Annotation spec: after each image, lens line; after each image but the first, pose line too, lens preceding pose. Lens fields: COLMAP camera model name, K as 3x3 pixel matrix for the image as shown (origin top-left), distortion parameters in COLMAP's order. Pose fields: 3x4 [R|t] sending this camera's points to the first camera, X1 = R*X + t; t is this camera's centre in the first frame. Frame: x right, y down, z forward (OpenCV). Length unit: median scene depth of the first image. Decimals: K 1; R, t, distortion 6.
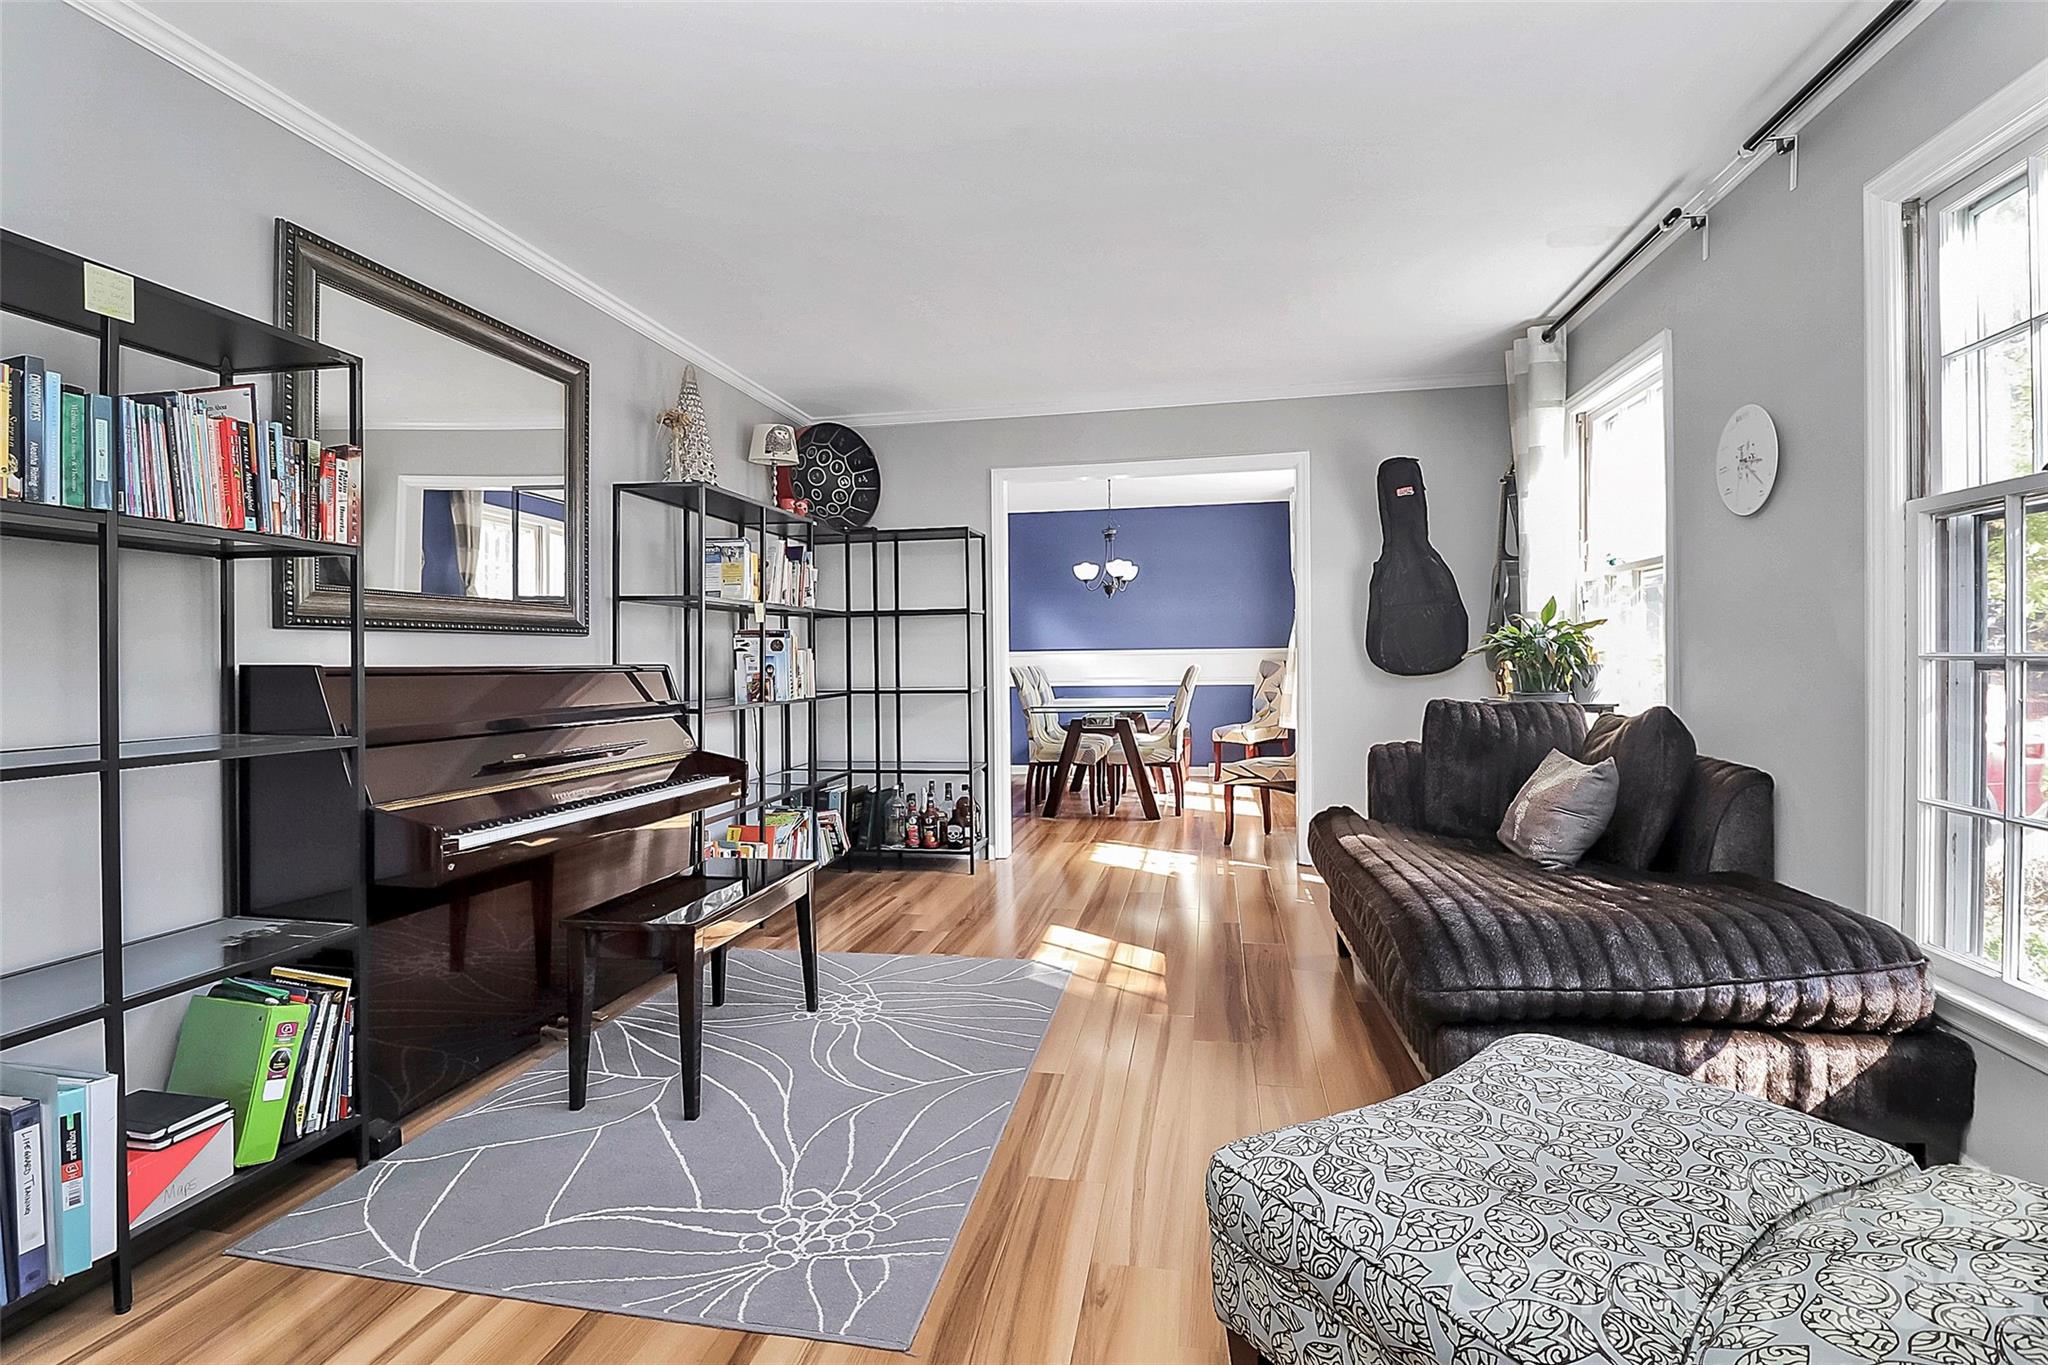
lens RADIAL K [[962.0, 0, 1031.9], [0, 962.0, 667.3], [0, 0, 1]] dist [0.001770, -0.013115]
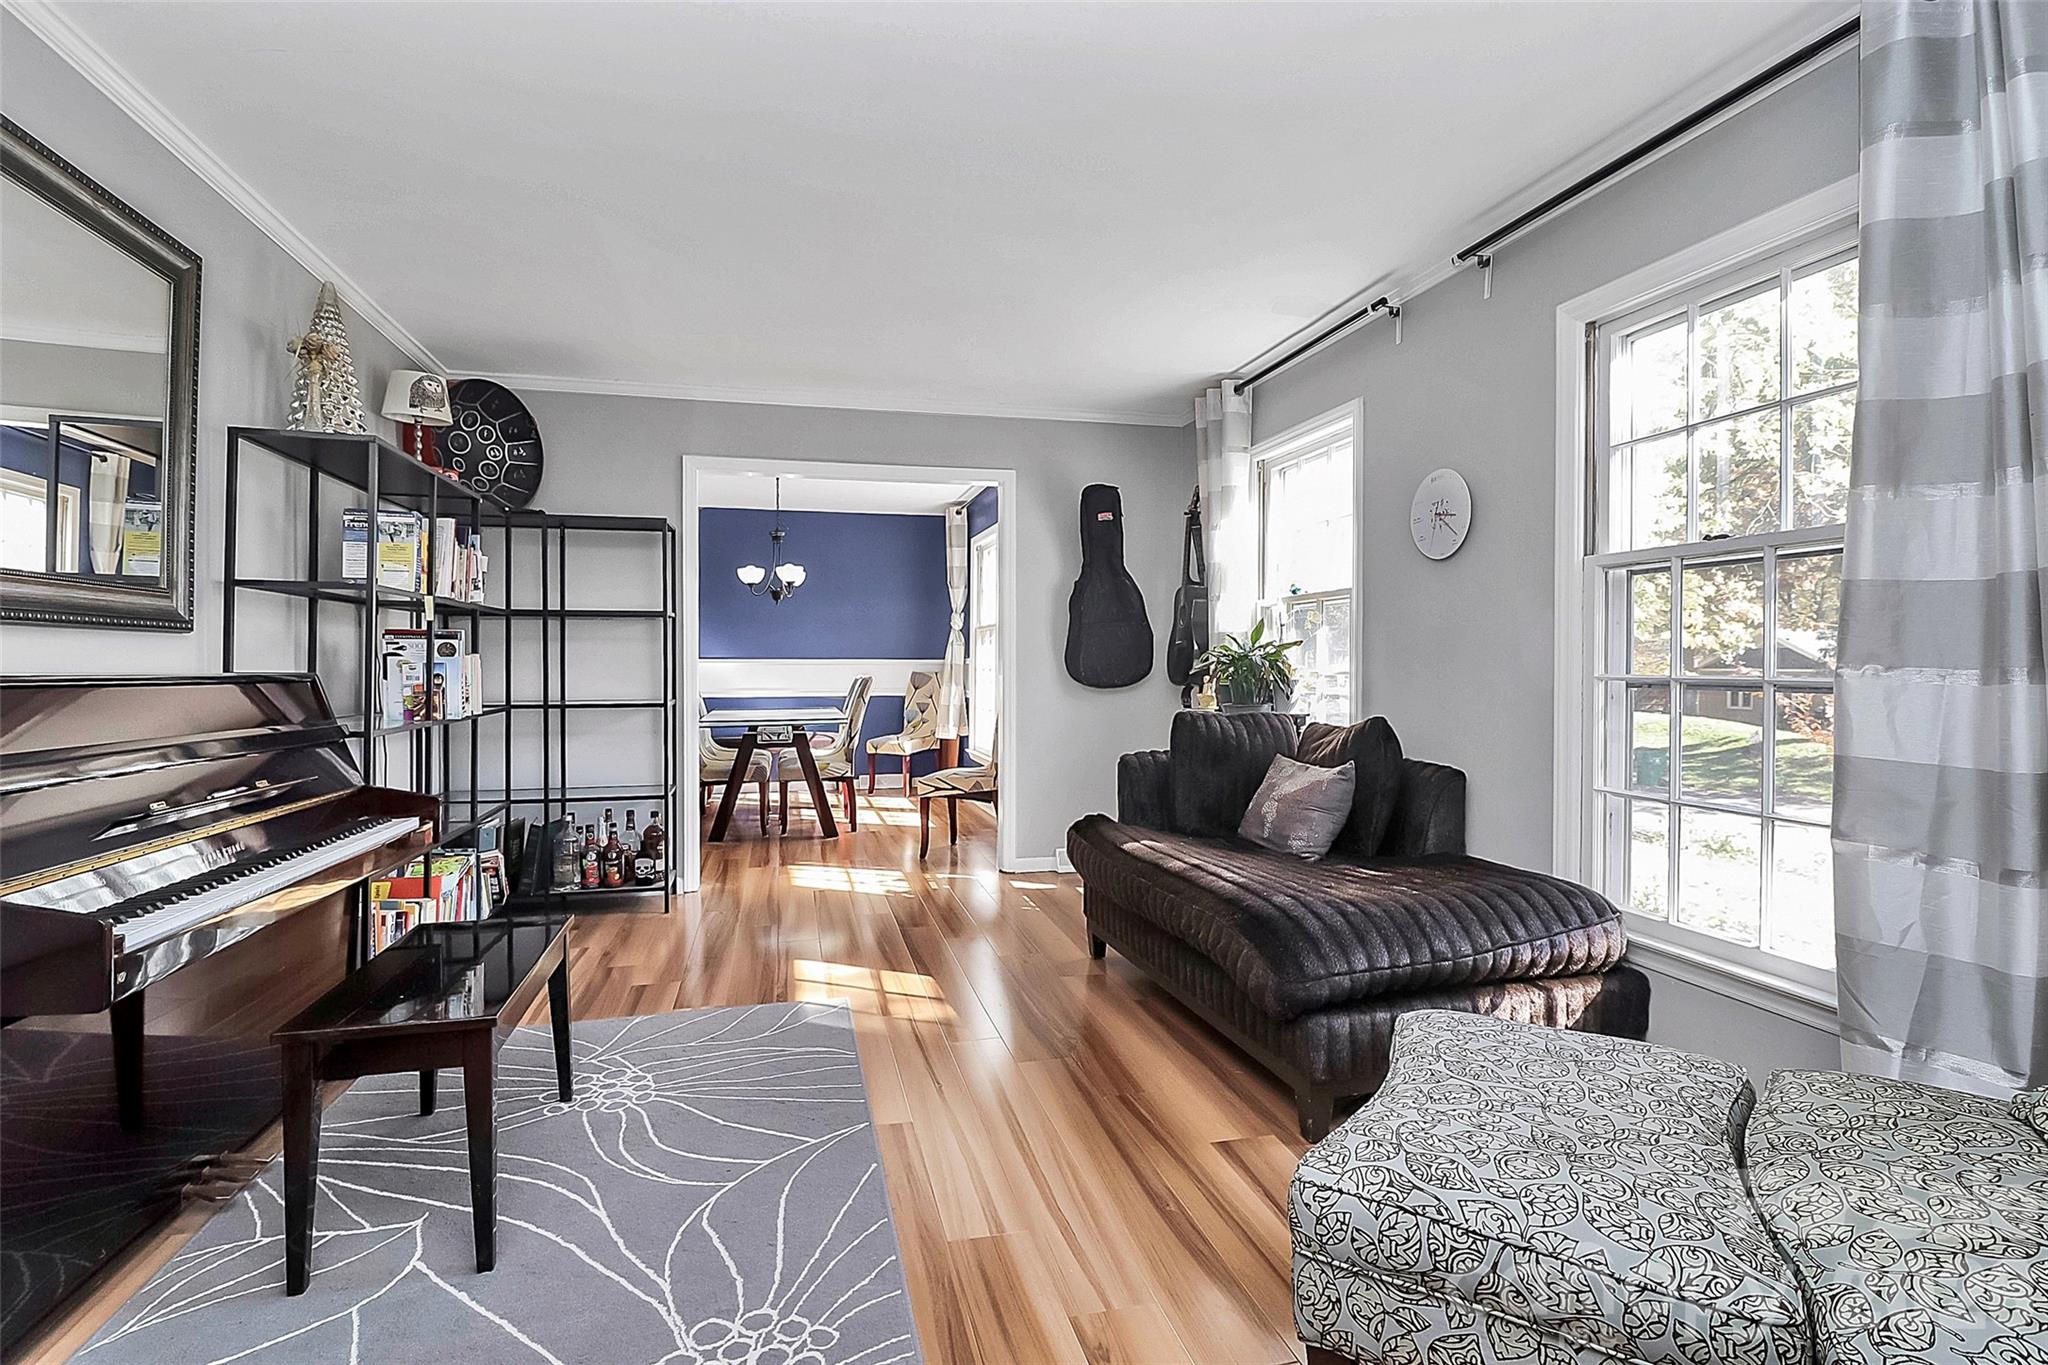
lens RADIAL K [[964.7, 0, 1024.9], [0, 964.7, 673.8], [0, 0, 1]] dist [0.008935, -0.018362]
pose [[0.908025, 0.008024, 0.418840, -0.197263], [-0.006802, 0.999967, -0.004410, -0.003040], [-0.418862, 0.001156, 0.908049, 0.083944]]
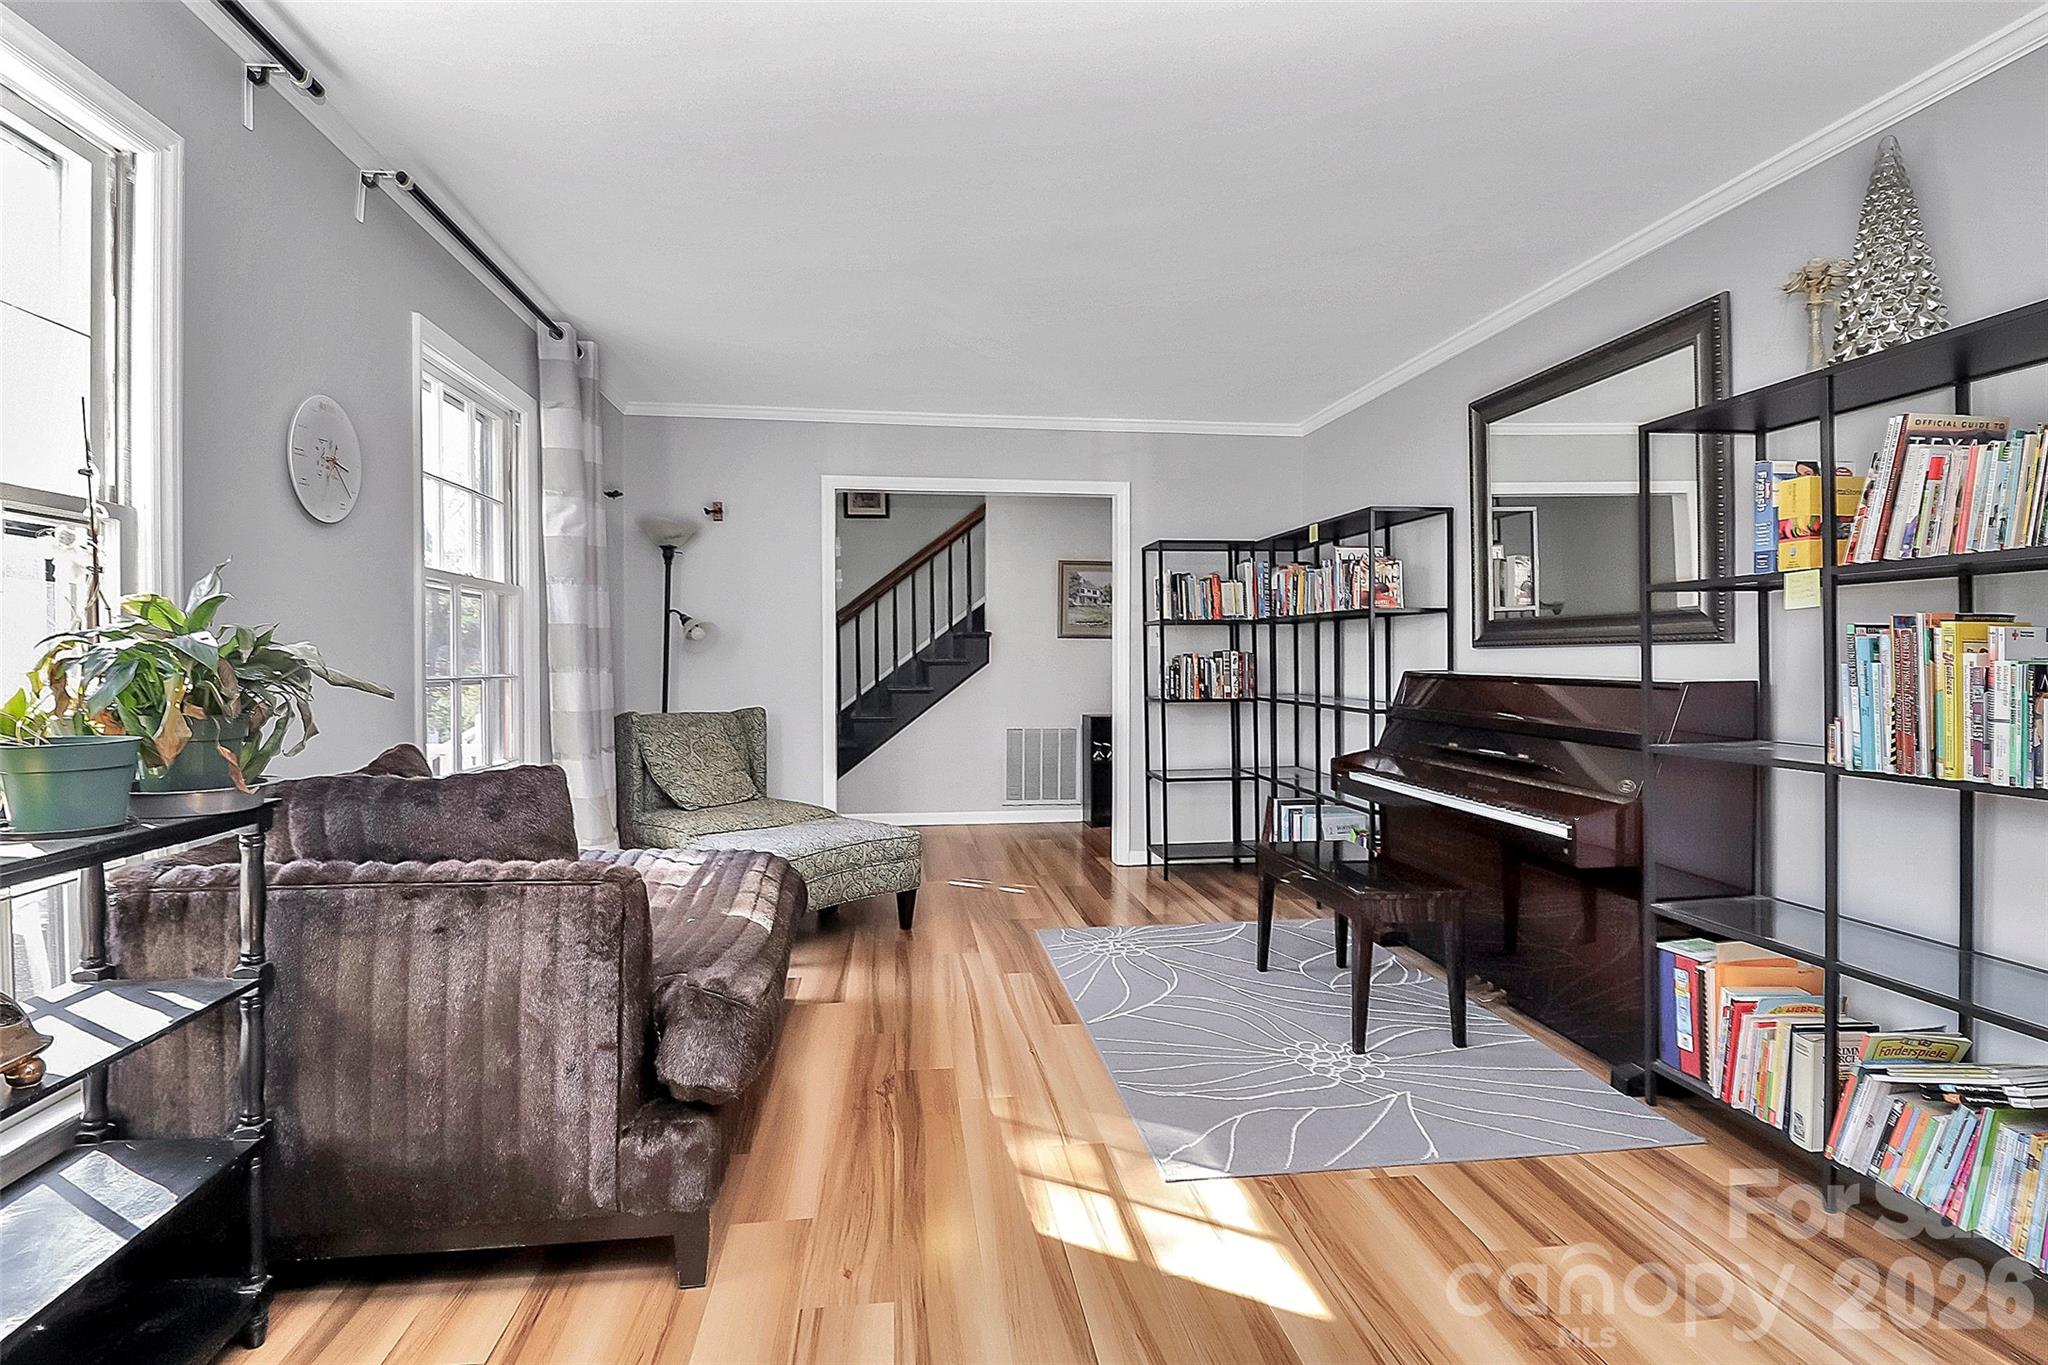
lens RADIAL K [[964.7, 0, 1024.9], [0, 964.7, 673.8], [0, 0, 1]] dist [0.008935, -0.018362]
pose [[-0.949442, 0.013534, -0.313651, 0.328533], [0.005136, 0.999606, 0.027585, -0.031946], [0.313901, 0.024579, -0.949137, 1.592652]]
